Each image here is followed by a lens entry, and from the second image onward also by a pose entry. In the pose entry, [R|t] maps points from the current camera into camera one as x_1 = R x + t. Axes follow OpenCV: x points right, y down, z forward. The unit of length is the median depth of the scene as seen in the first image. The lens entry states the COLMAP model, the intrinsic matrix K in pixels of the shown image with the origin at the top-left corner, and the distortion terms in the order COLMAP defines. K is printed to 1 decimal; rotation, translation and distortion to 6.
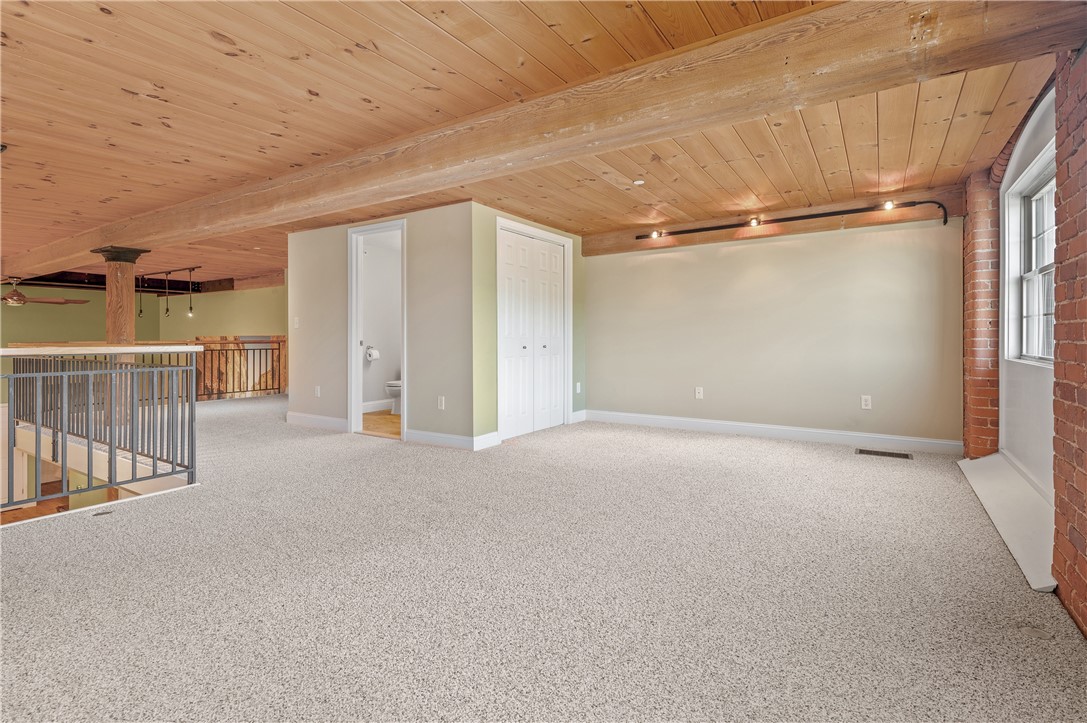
lens RADIAL K [[528.1, 0, 544.0], [0, 528.1, 336.7], [0, 0, 1]] dist [0.002374, 0.000409]
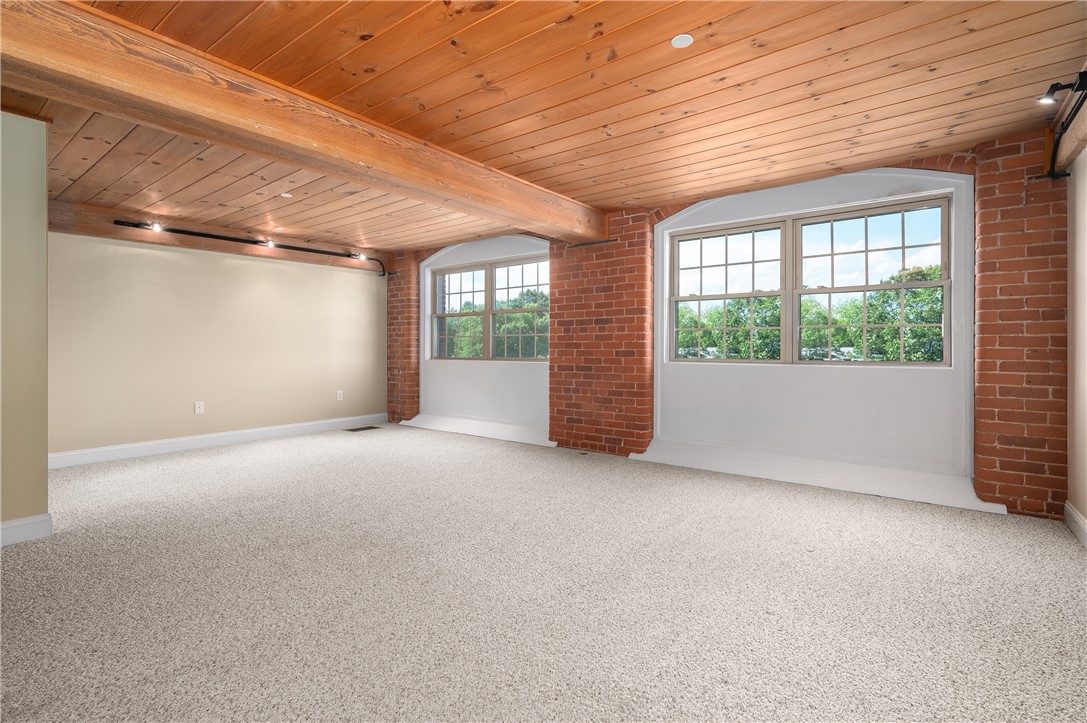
lens RADIAL K [[504.2, 0, 536.1], [0, 504.2, 348.6], [0, 0, 1]] dist [-0.000295, 0.000225]
pose [[0.087237, -0.001580, 0.996186, -0.697308], [-0.000358, 0.999999, 0.001617, 0.000079], [-0.996188, -0.000498, 0.087236, 0.413130]]
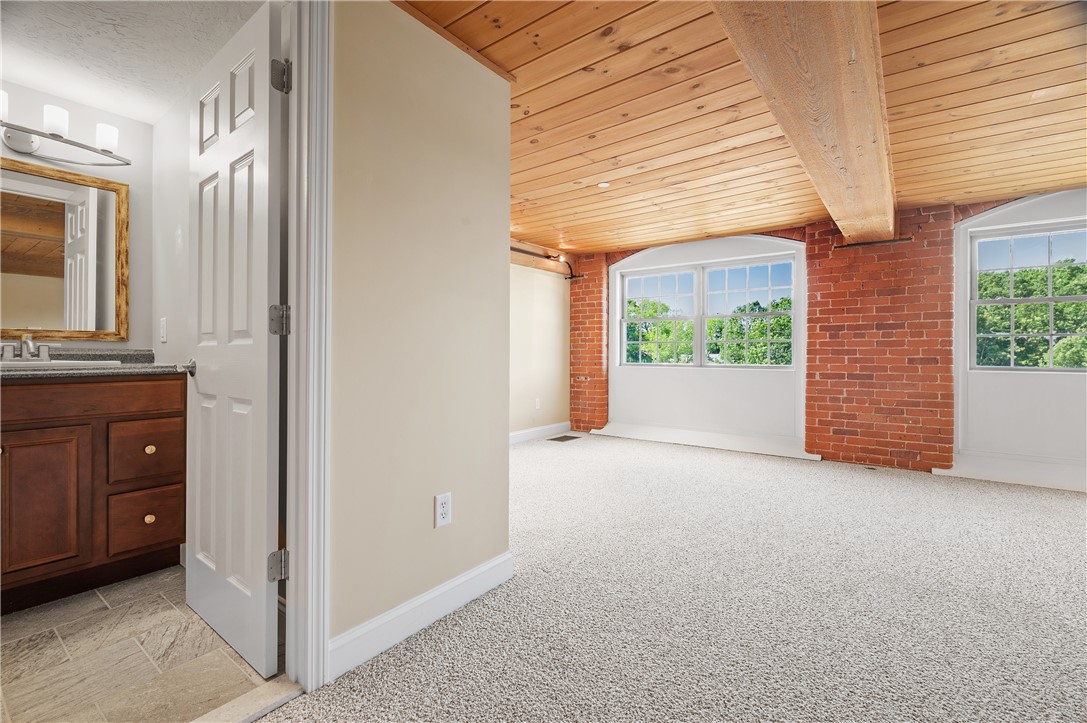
lens RADIAL K [[482.9, 0, 540.2], [0, 482.9, 351.7], [0, 0, 1]] dist [-0.001658, -0.000230]
pose [[0.078318, 0.004935, 0.996916, -0.625804], [-0.004552, 0.999979, -0.004593, 0.001739], [-0.996918, -0.004178, 0.078339, 0.975763]]
